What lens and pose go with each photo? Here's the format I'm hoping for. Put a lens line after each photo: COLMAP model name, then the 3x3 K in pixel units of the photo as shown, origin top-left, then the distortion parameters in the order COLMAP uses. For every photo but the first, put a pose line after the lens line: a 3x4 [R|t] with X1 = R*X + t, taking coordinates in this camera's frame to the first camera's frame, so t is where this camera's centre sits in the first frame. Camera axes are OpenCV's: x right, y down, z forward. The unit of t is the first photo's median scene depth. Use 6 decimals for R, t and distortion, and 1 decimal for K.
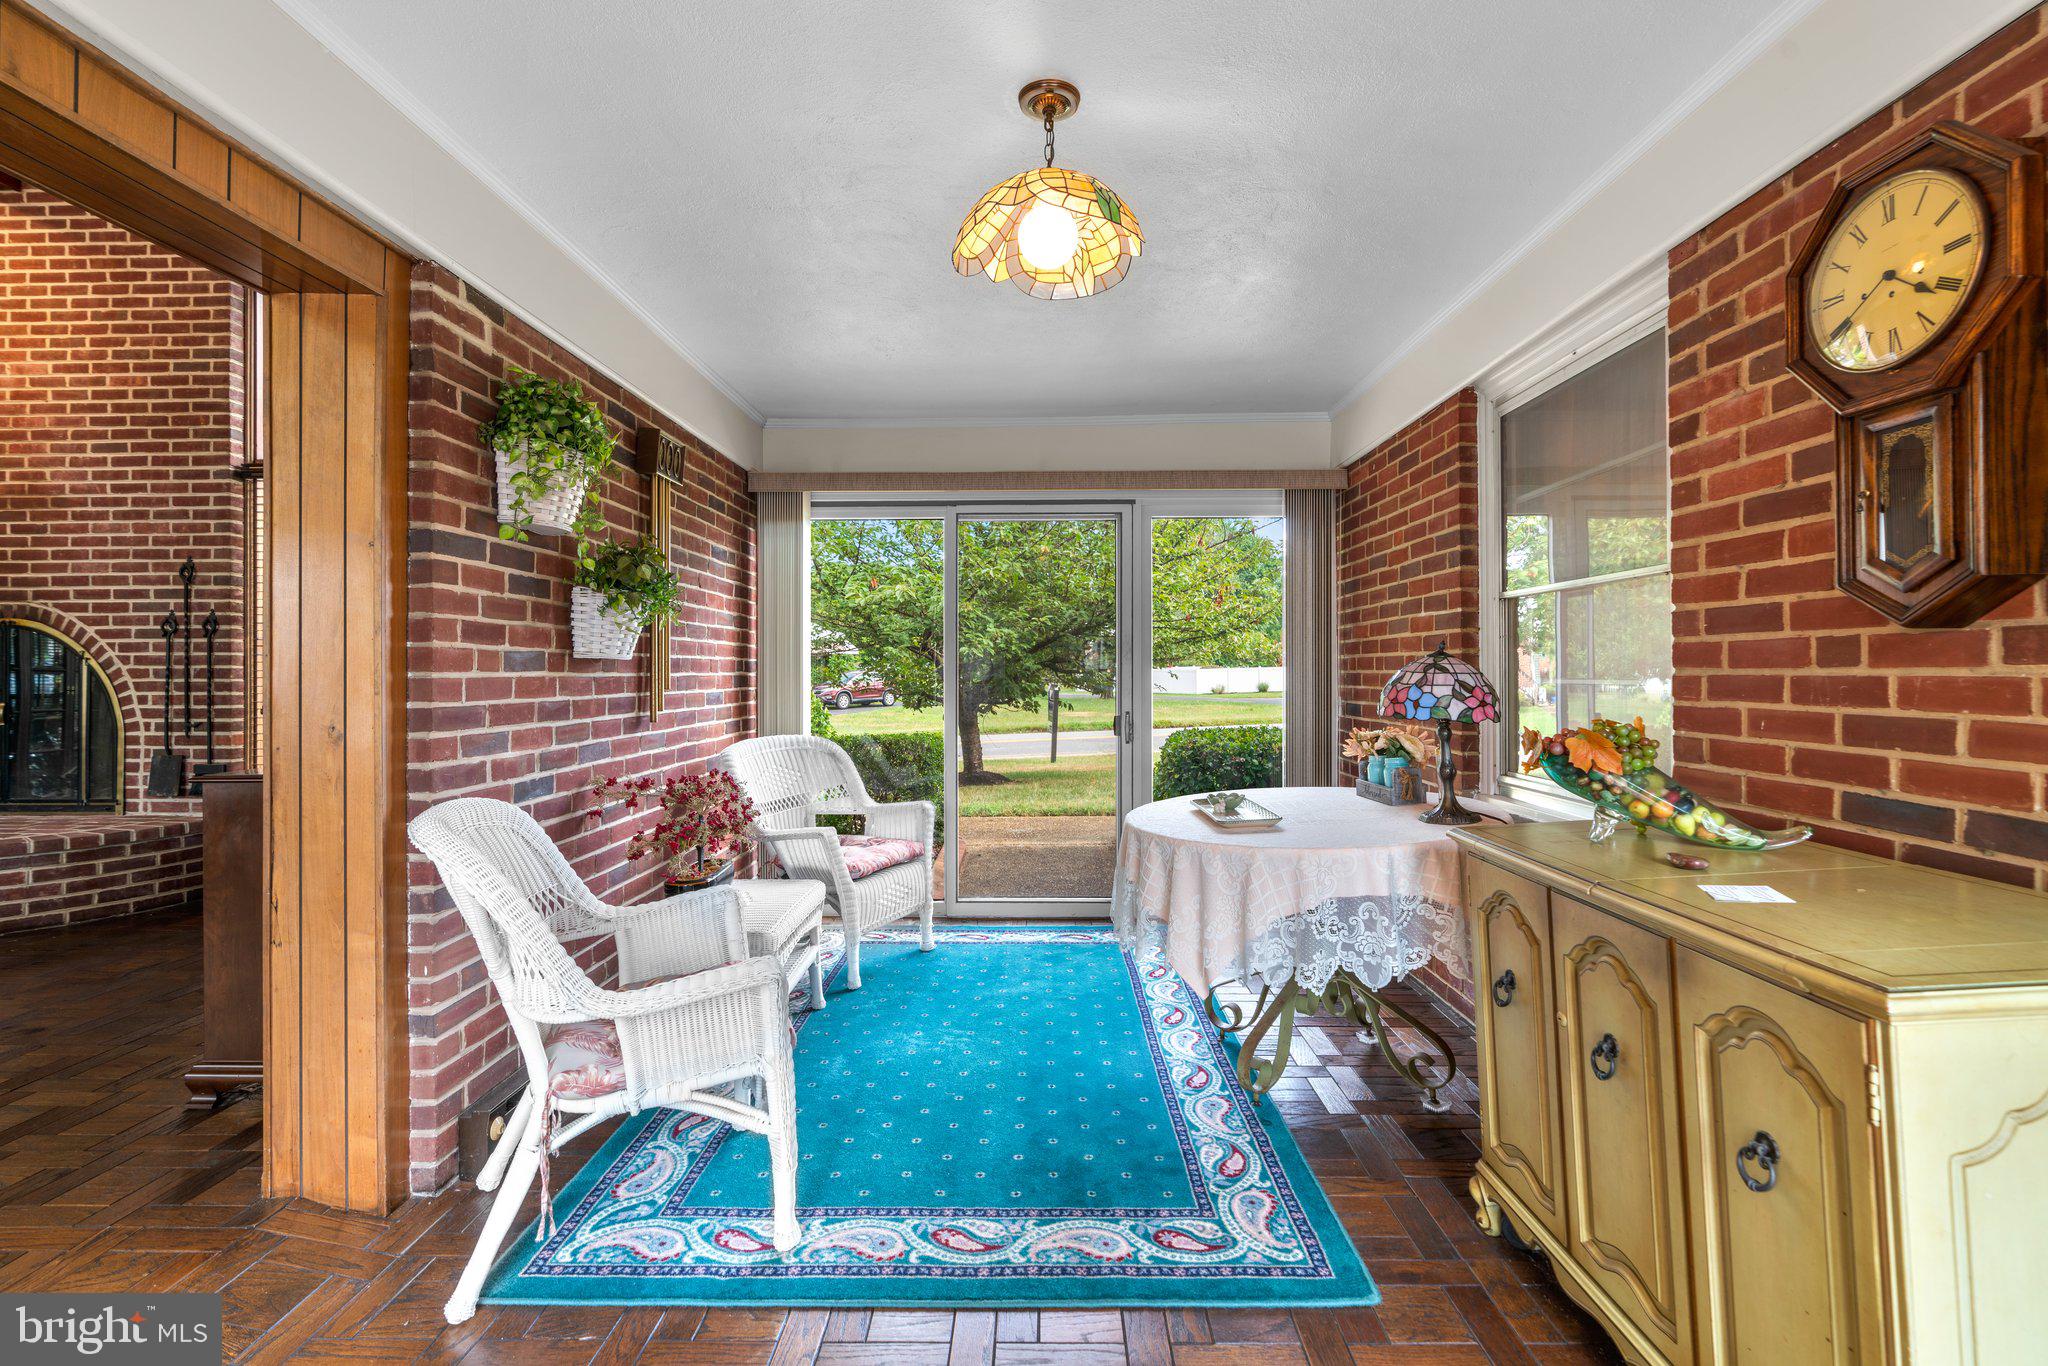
lens RADIAL K [[929.3, 0, 1028.2], [0, 929.3, 666.6], [0, 0, 1]] dist [-0.005961, 0.000713]
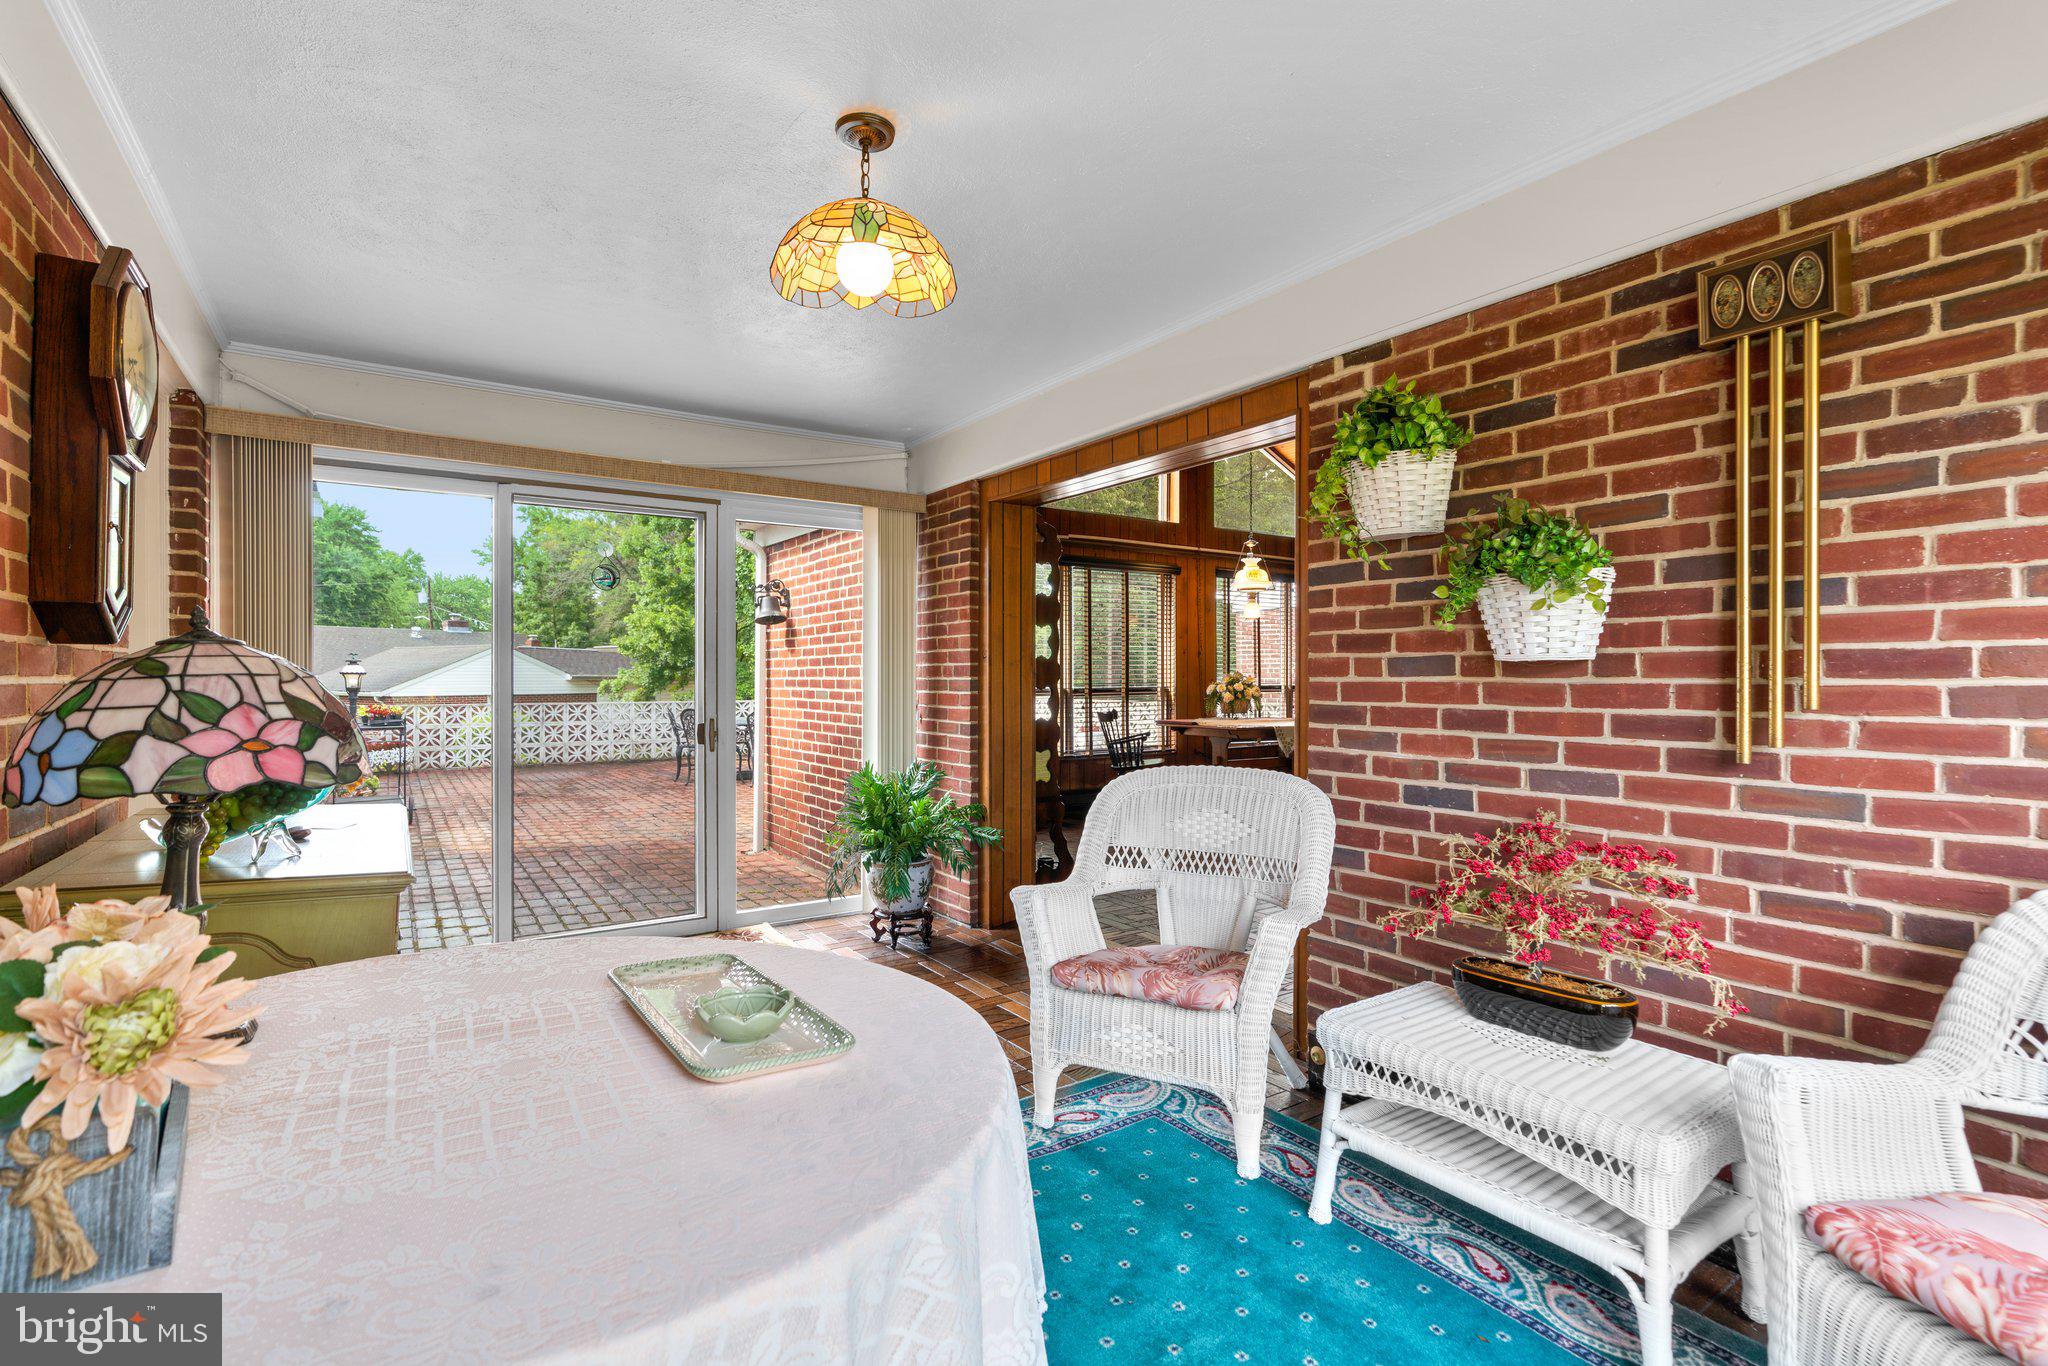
lens RADIAL K [[929.3, 0, 1025.2], [0, 929.3, 681.7], [0, 0, 1]] dist [-0.005961, 0.000713]
pose [[-0.816607, 0.001519, -0.577191, 0.427502], [0.002093, 0.999998, -0.000330, 0.011423], [0.577190, -0.001478, -0.816609, 1.743633]]
